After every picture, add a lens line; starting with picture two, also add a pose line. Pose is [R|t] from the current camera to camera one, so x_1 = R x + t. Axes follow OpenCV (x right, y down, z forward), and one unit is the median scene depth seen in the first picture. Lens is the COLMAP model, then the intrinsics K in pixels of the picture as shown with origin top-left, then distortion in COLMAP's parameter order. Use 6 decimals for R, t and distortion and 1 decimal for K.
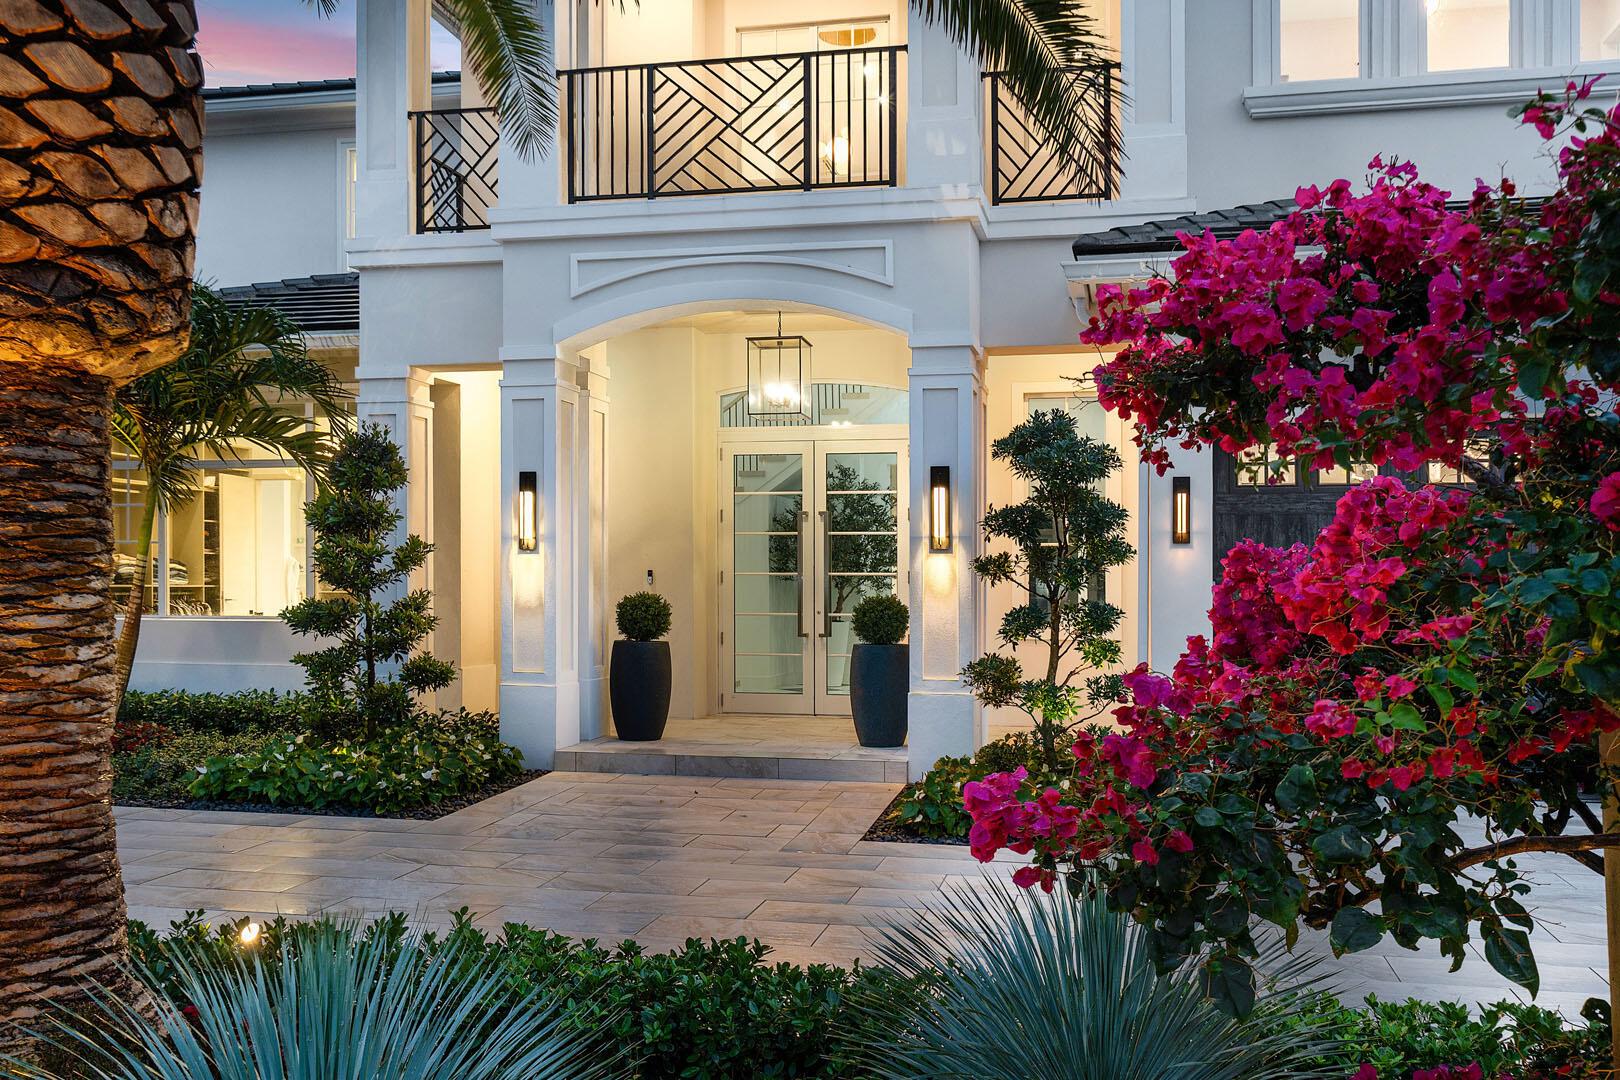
lens RADIAL K [[1467.7, 0, 810.0], [0, 1467.7, 540.0], [0, 0, 1]] dist [-0.017295, -0.008666]
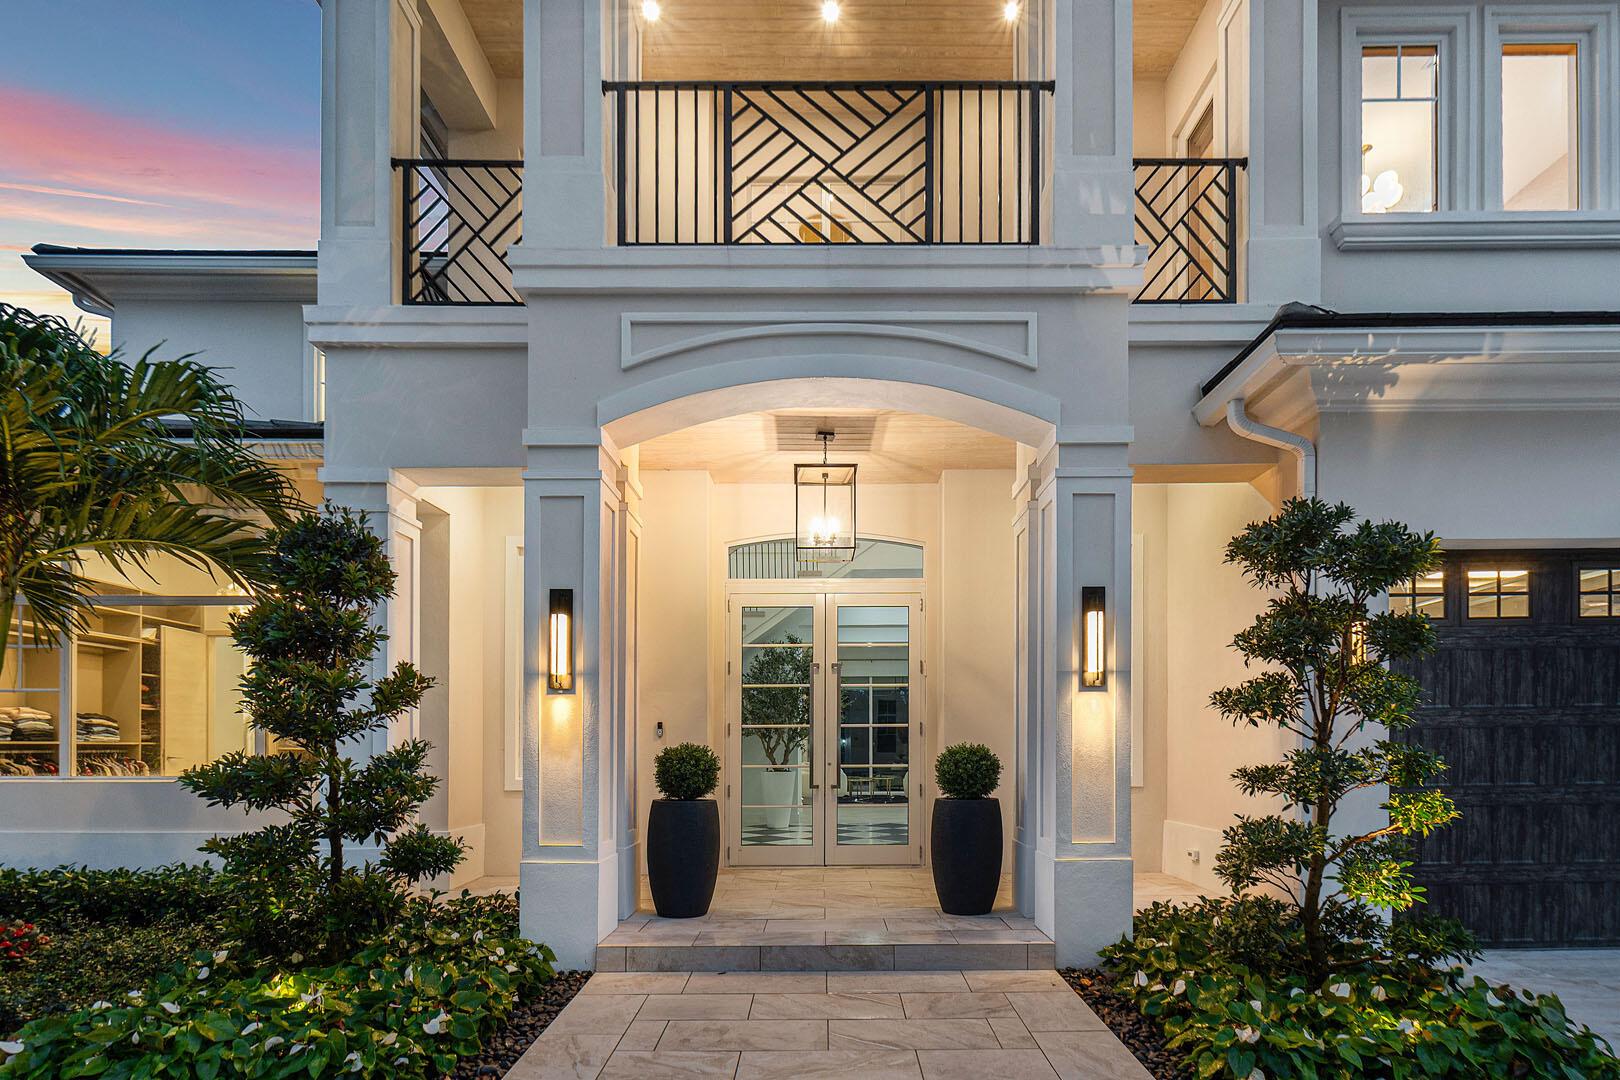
lens RADIAL K [[844.9, 0, 823.8], [0, 844.9, 705.3], [0, 0, 1]] dist [0.002711, 0.000043]
pose [[0.973477, 0.003273, 0.228760, -0.164083], [0.000577, 0.999859, -0.016759, 0.024043], [-0.228783, 0.016446, 0.973338, 0.547112]]
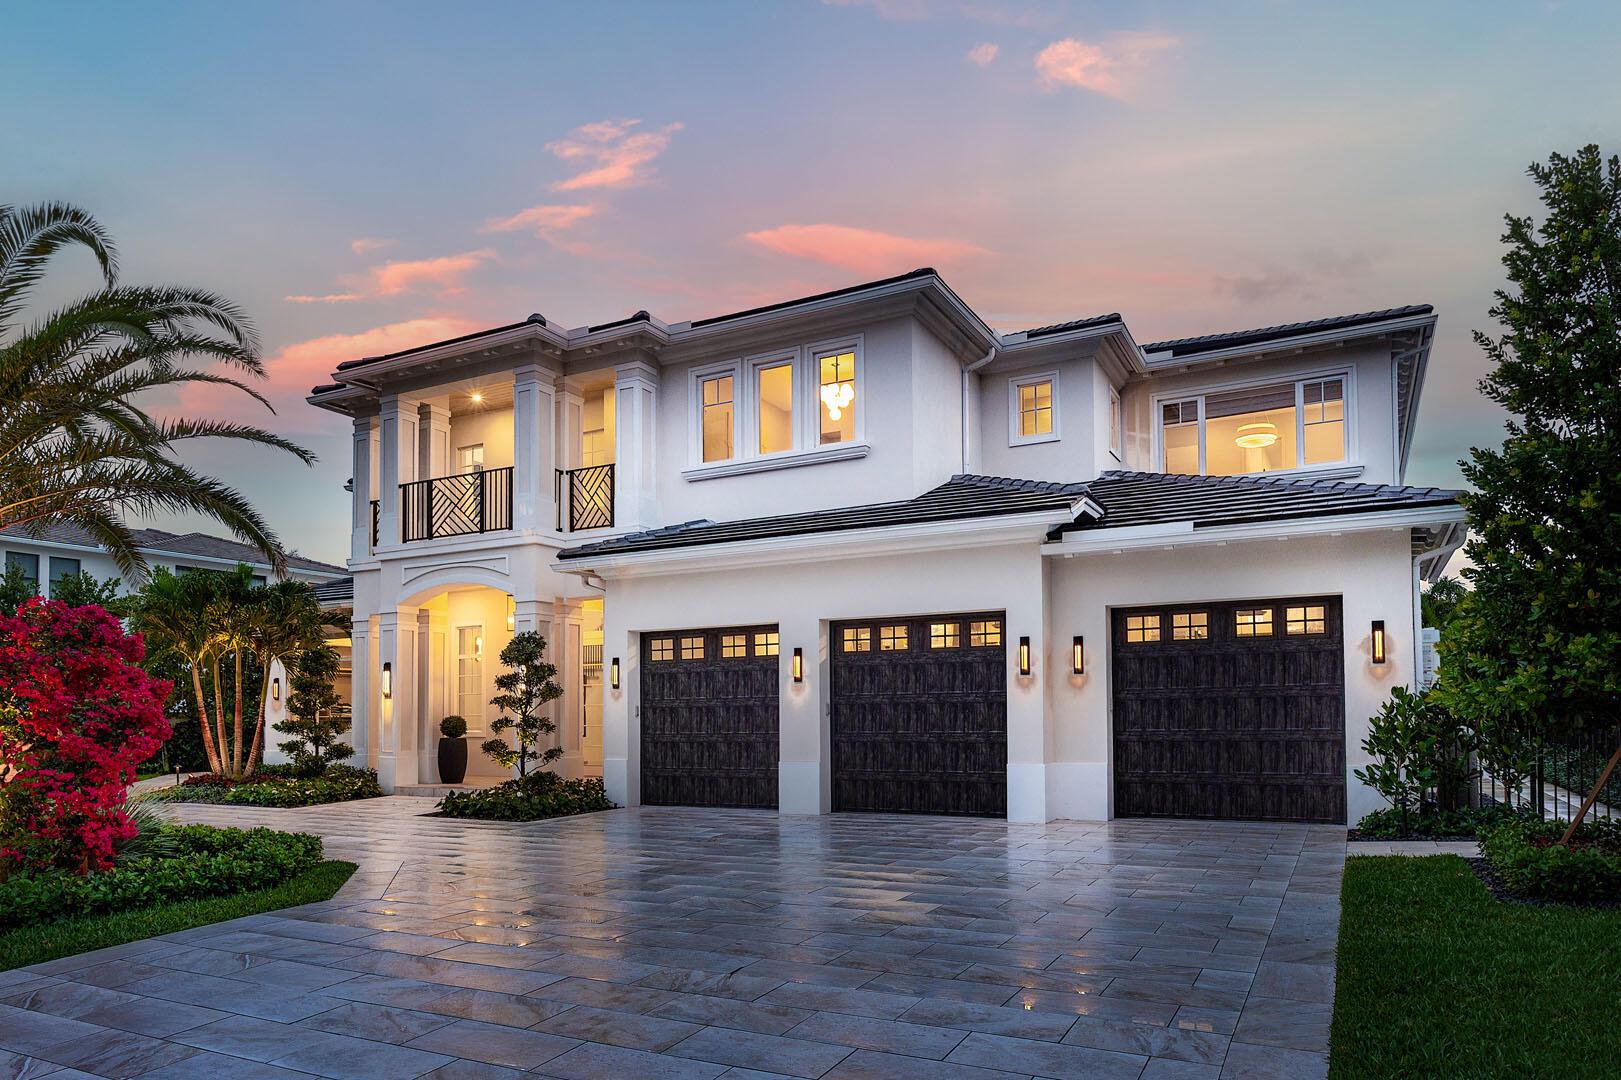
lens RADIAL K [[1034.1, 0, 806.5], [0, 1034.1, 566.2], [0, 0, 1]] dist [-0.058524, -0.000413]
pose [[0.967811, -0.051819, -0.246286, 0.850689], [0.025761, 0.993831, -0.107871, -0.005973], [0.250356, 0.098054, 0.963176, -0.380842]]
